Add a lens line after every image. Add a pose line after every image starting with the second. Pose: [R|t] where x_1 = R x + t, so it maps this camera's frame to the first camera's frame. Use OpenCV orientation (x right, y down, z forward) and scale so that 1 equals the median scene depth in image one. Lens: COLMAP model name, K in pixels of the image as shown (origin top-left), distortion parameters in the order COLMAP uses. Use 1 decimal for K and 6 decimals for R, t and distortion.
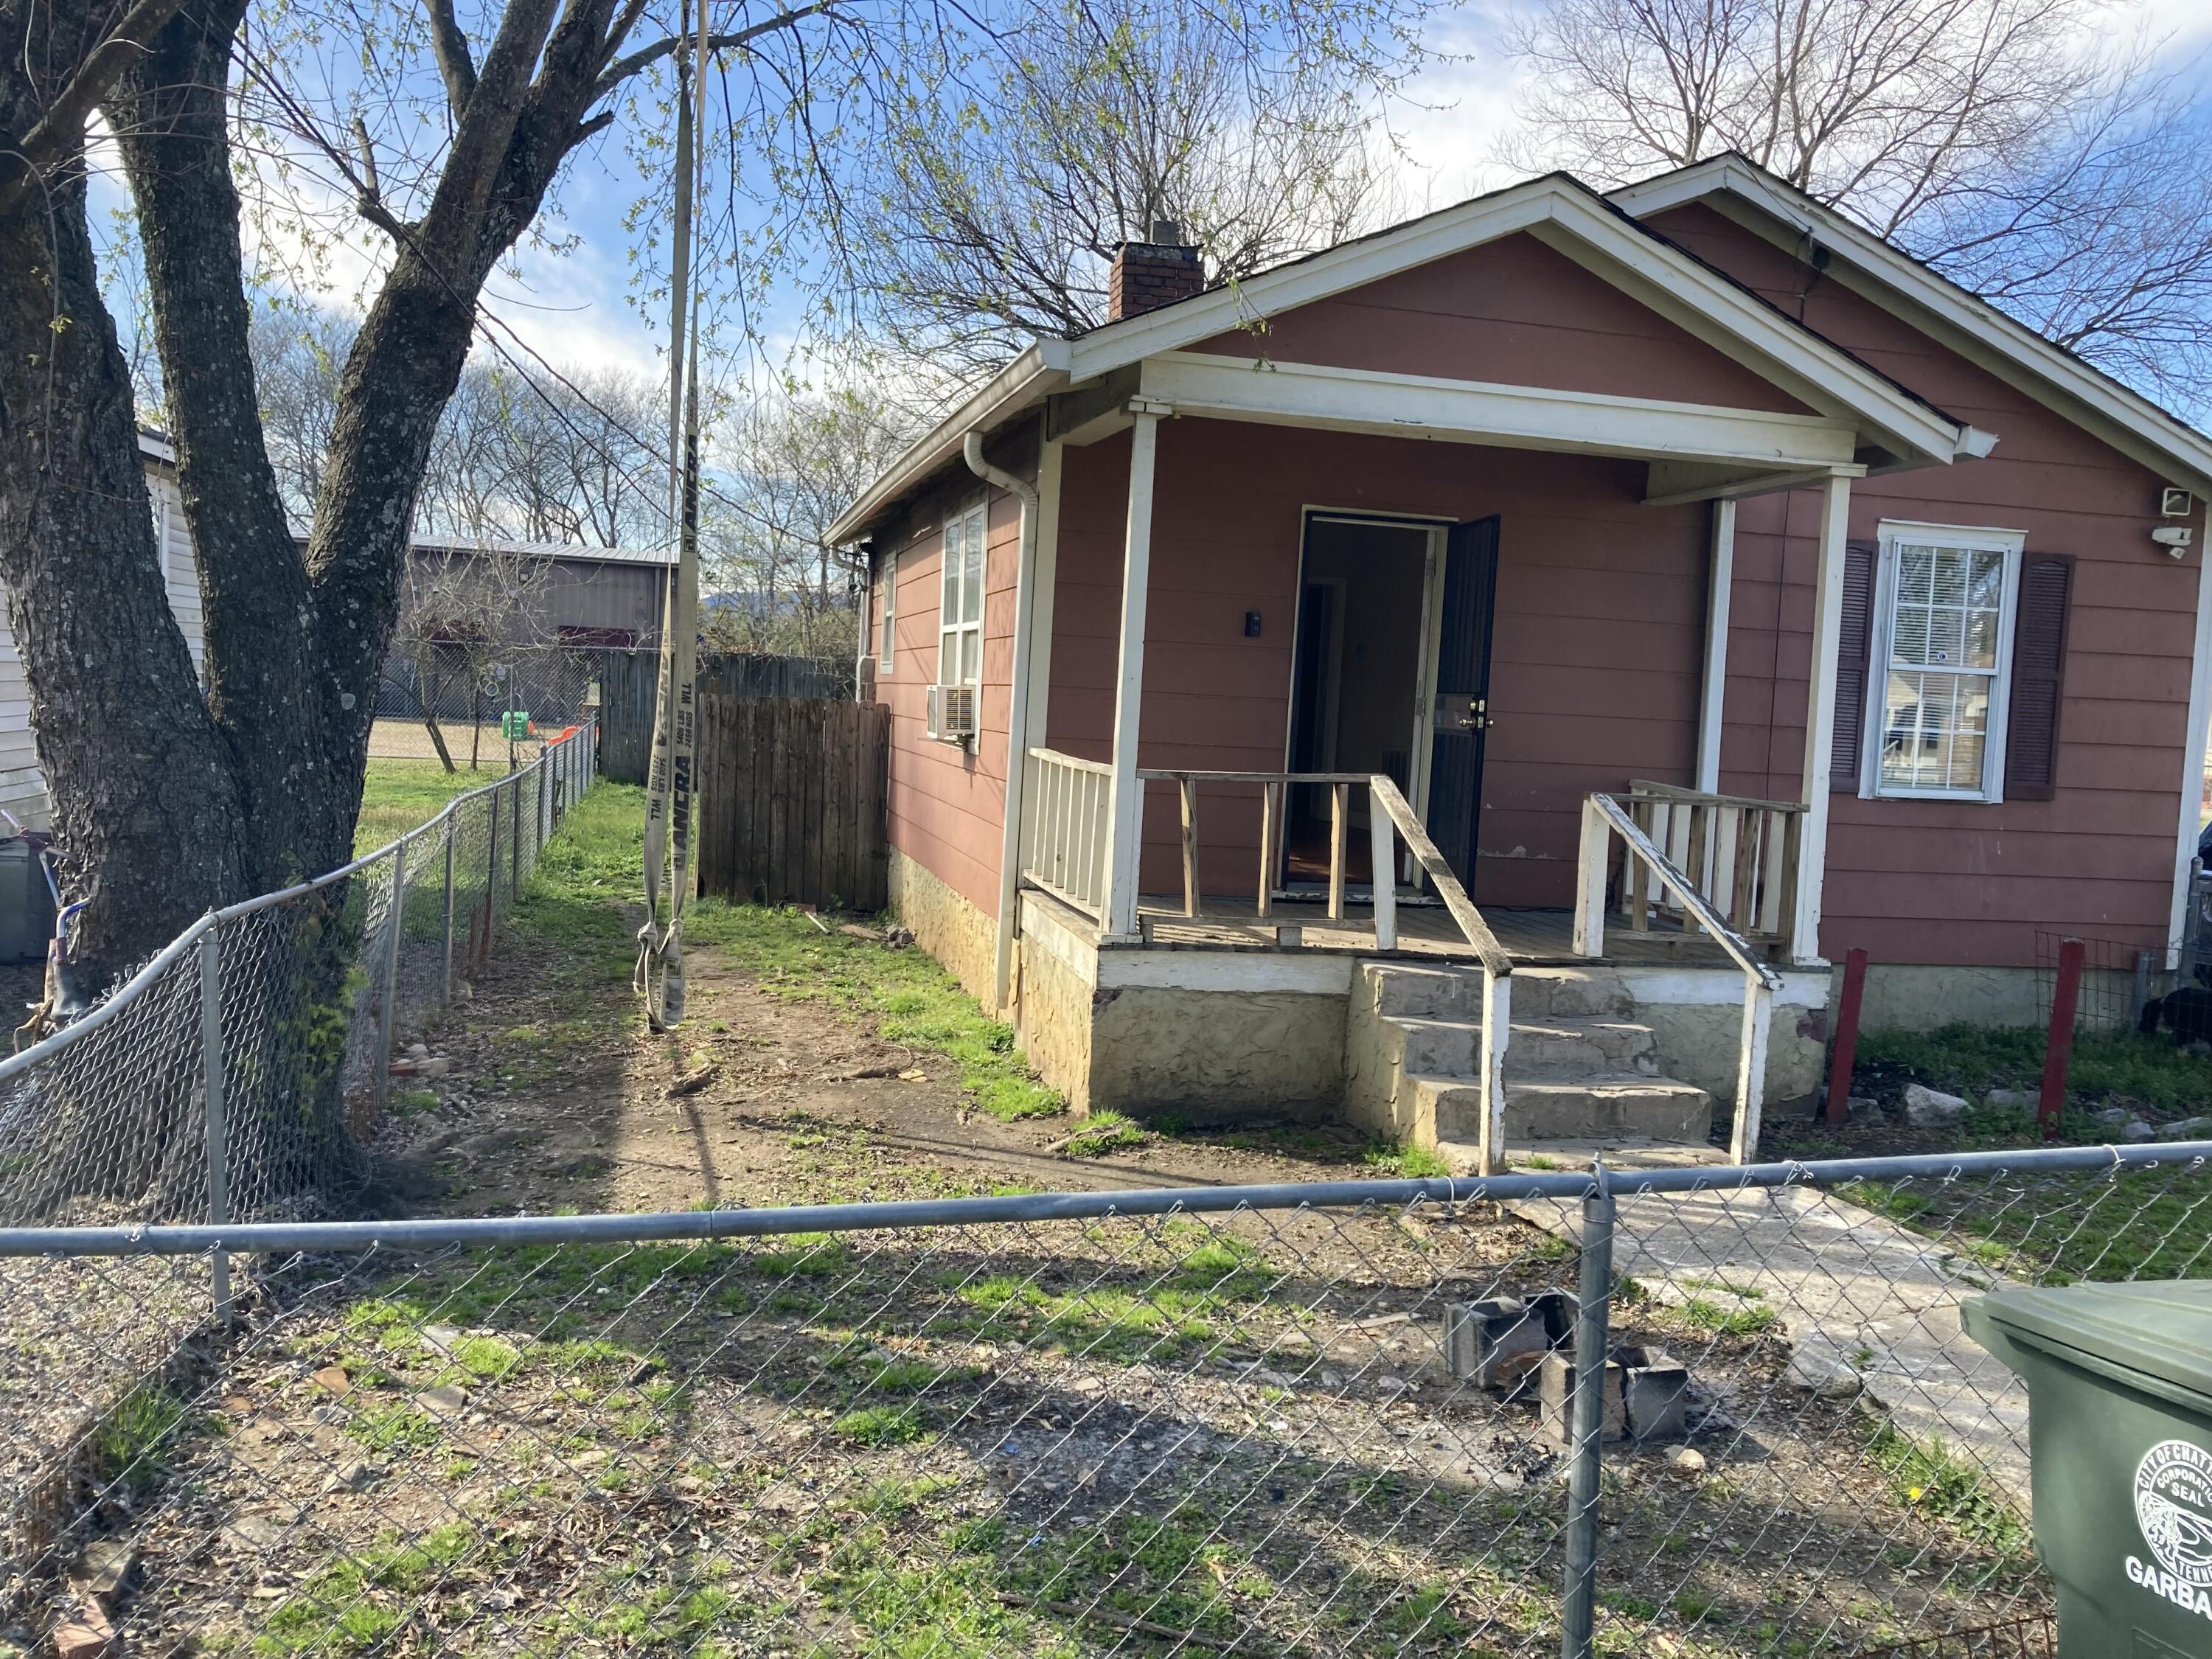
lens RADIAL K [[1806.2, 0, 1096.9], [0, 1806.2, 821.5], [0, 0, 1]] dist [0.038433, -0.044265]
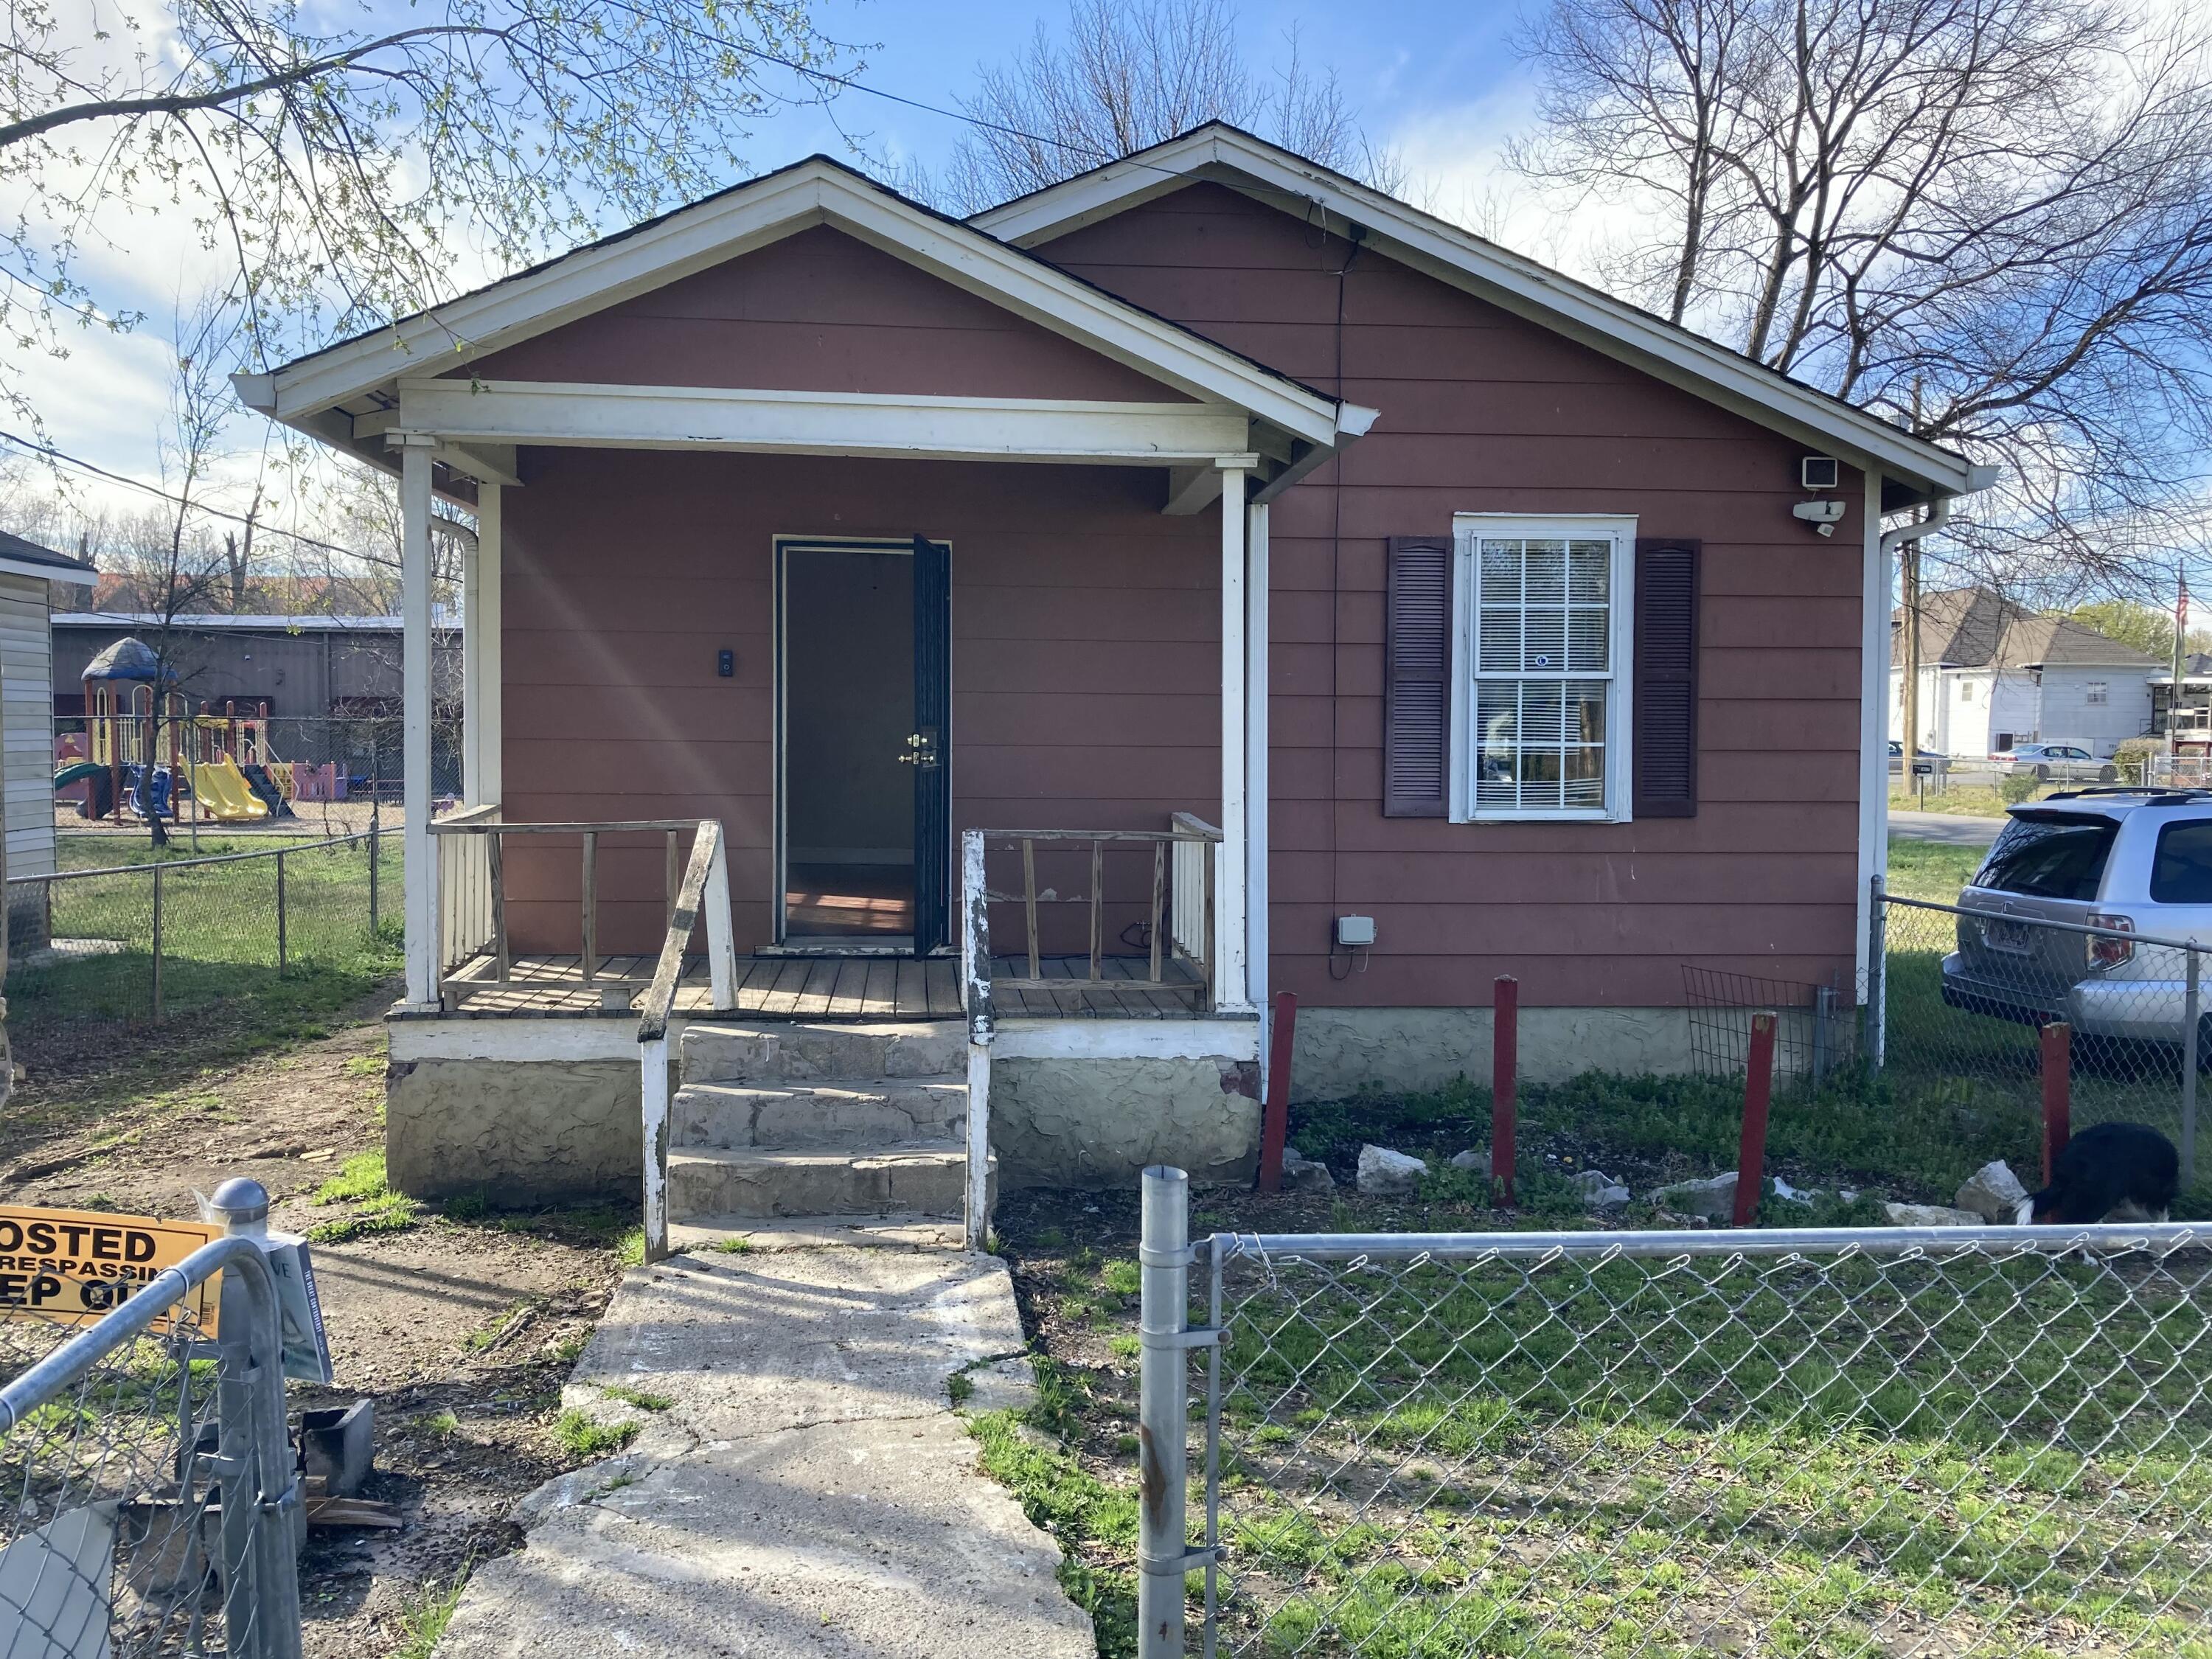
lens RADIAL K [[1806.2, 0, 1111.2], [0, 1806.2, 831.6], [0, 0, 1]] dist [0.038433, -0.044265]
pose [[0.989412, -0.040426, -0.139388, 0.453806], [0.036897, 0.998932, -0.027809, 0.012194], [0.140363, 0.022371, 0.989847, 0.106846]]
